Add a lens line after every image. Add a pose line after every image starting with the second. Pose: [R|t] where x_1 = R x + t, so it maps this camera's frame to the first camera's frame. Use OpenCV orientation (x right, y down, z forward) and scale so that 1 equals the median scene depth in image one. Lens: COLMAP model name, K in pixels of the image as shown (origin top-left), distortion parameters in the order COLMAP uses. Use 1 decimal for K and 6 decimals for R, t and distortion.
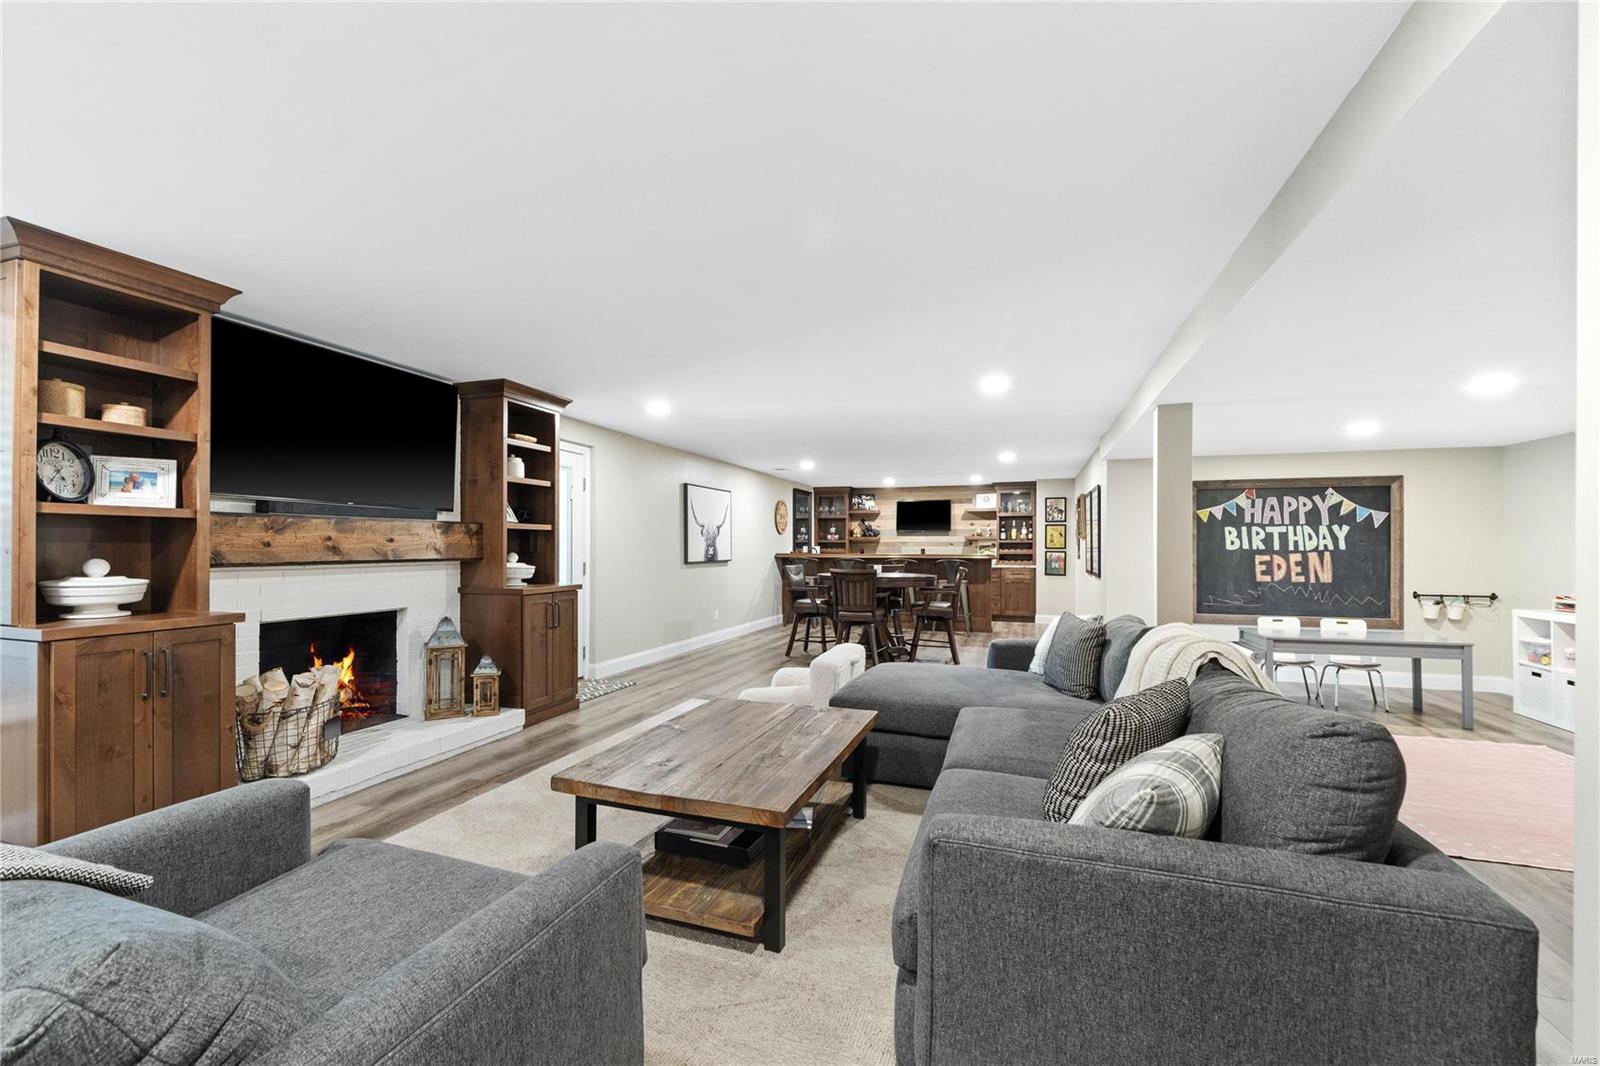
lens RADIAL K [[677.1, 0, 794.4], [0, 677.1, 551.4], [0, 0, 1]] dist [0.000298, 0.000116]
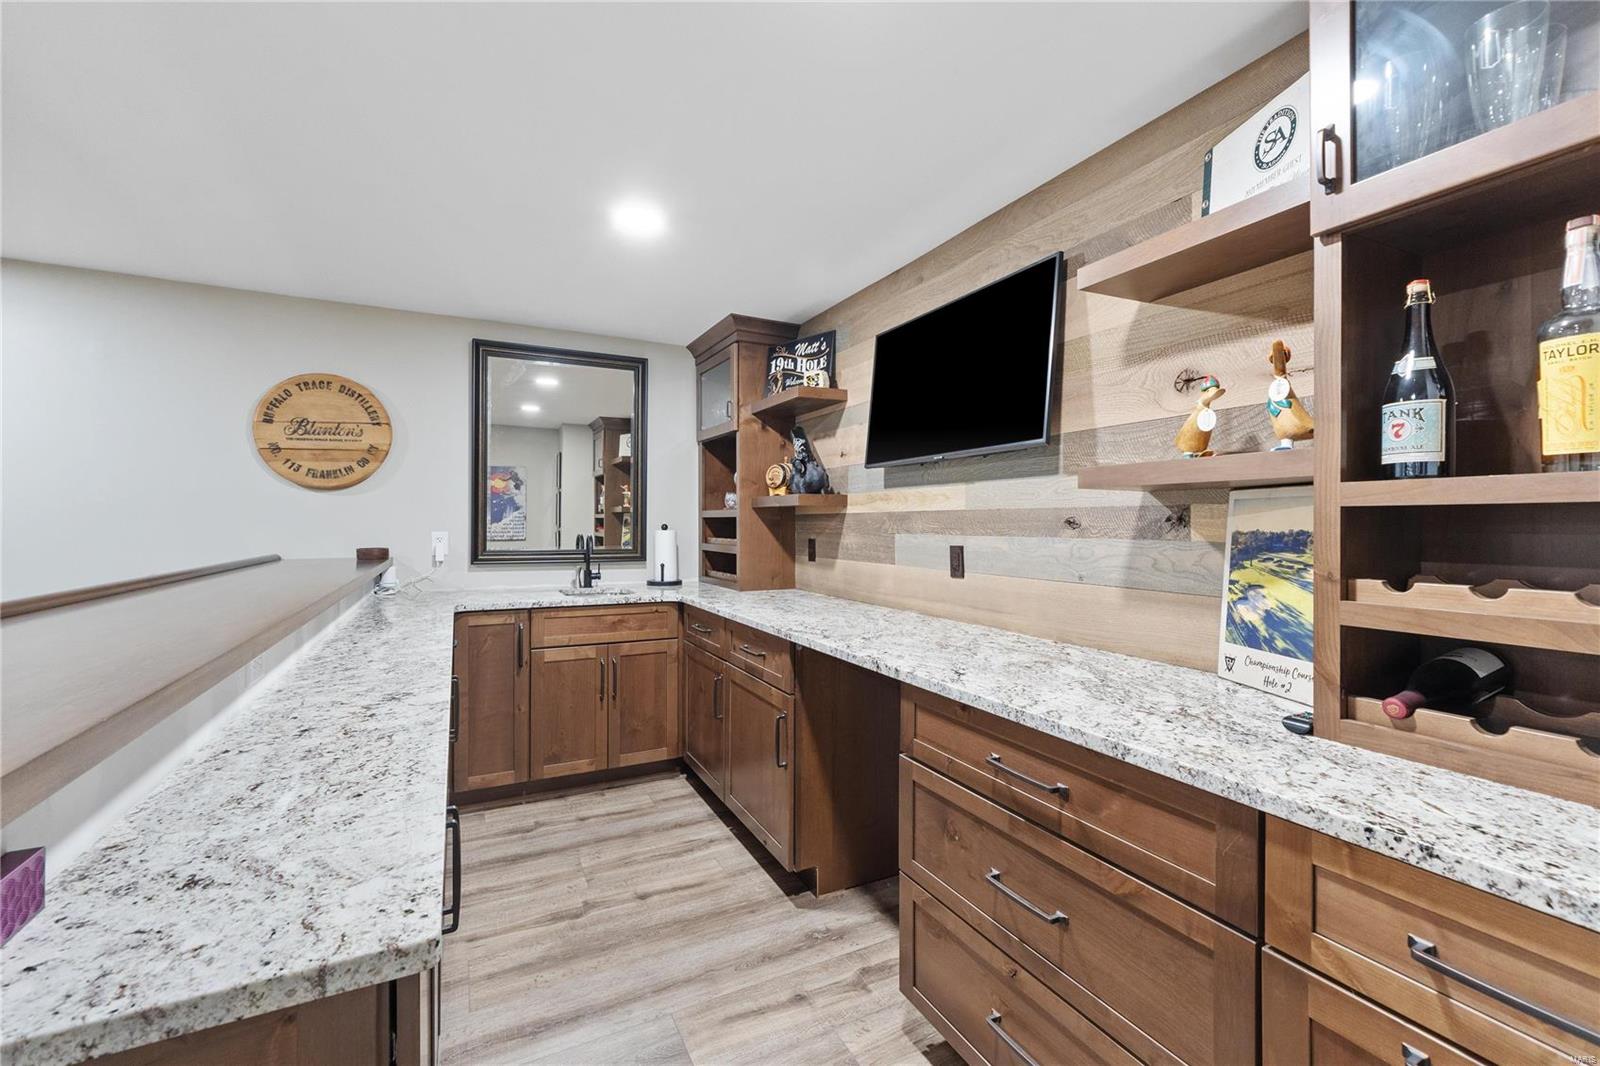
lens RADIAL K [[678.4, 0, 800.0], [0, 678.4, 533.0], [0, 0, 1]] dist [-0.001119, -0.000508]
pose [[0.719344, 0.013065, -0.694531, 0.576649], [-0.008332, 0.999913, 0.010180, -0.018910], [0.694604, -0.001536, 0.719390, 1.600215]]
